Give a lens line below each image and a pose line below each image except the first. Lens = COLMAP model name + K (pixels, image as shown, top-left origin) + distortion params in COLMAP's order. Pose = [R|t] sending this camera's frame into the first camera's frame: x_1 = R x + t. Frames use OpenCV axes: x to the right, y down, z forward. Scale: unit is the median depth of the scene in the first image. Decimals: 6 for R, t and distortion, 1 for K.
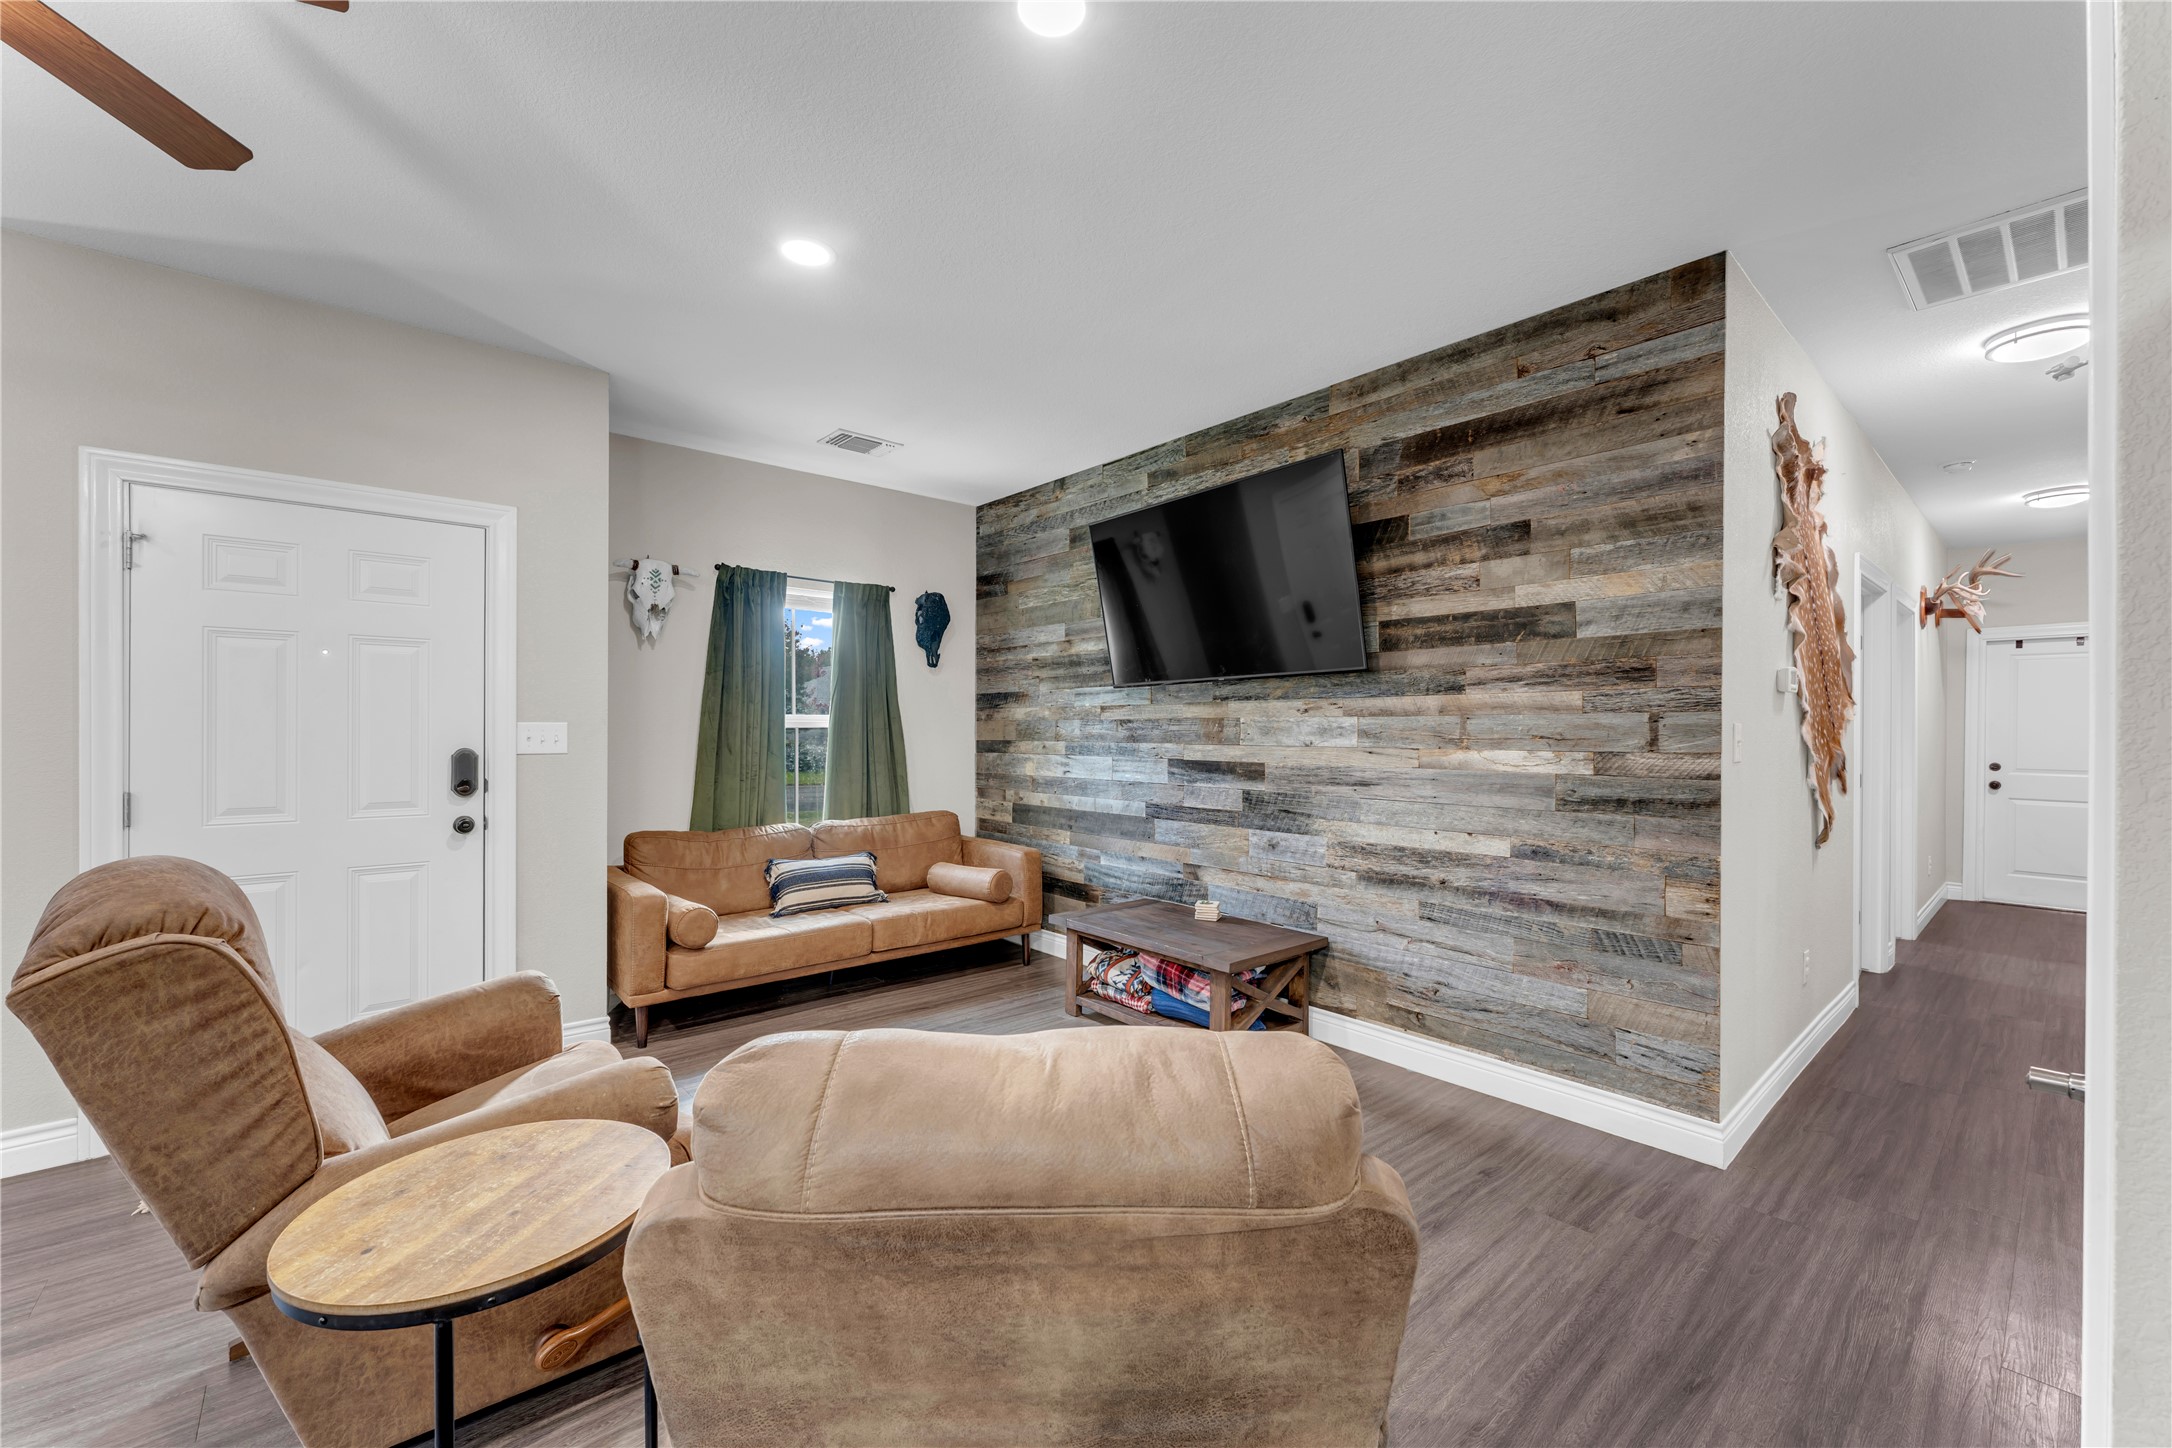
lens RADIAL K [[875.3, 0, 1075.7], [0, 875.3, 724.8], [0, 0, 1]] dist [0.002730, 0.000096]
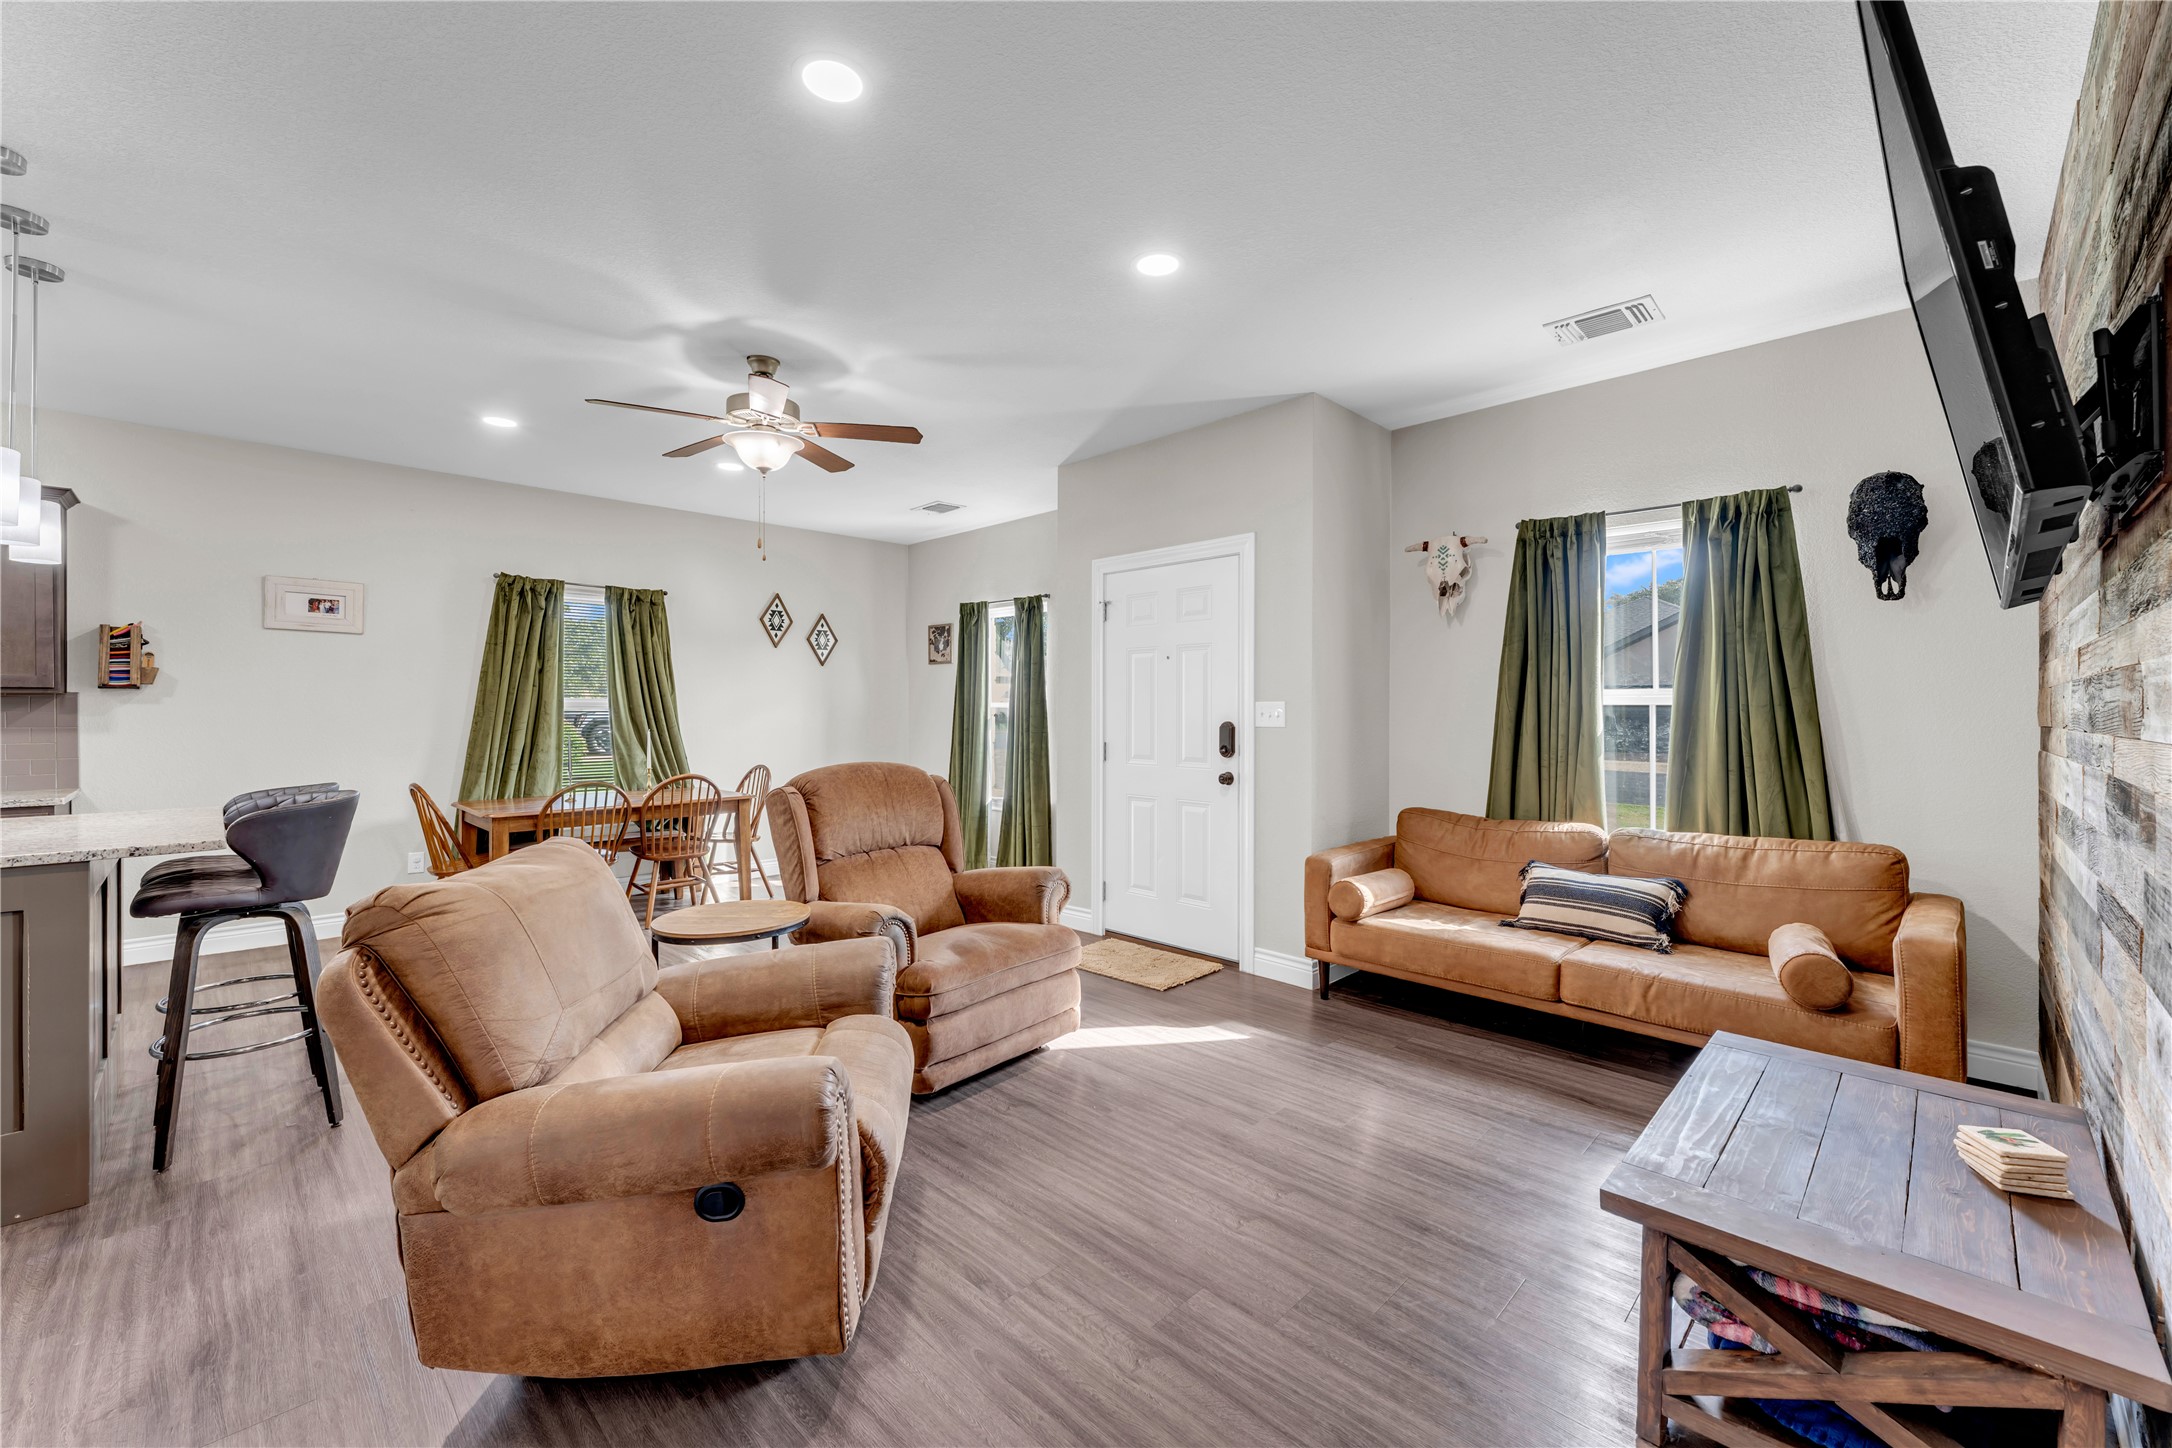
lens RADIAL K [[875.3, 0, 1076.9], [0, 875.3, 711.9], [0, 0, 1]] dist [0.002730, 0.000096]
pose [[0.072448, 0.000174, -0.997372, 0.473222], [0.002960, 0.999996, 0.000389, 0.008560], [0.997368, -0.002980, 0.072447, 0.510959]]
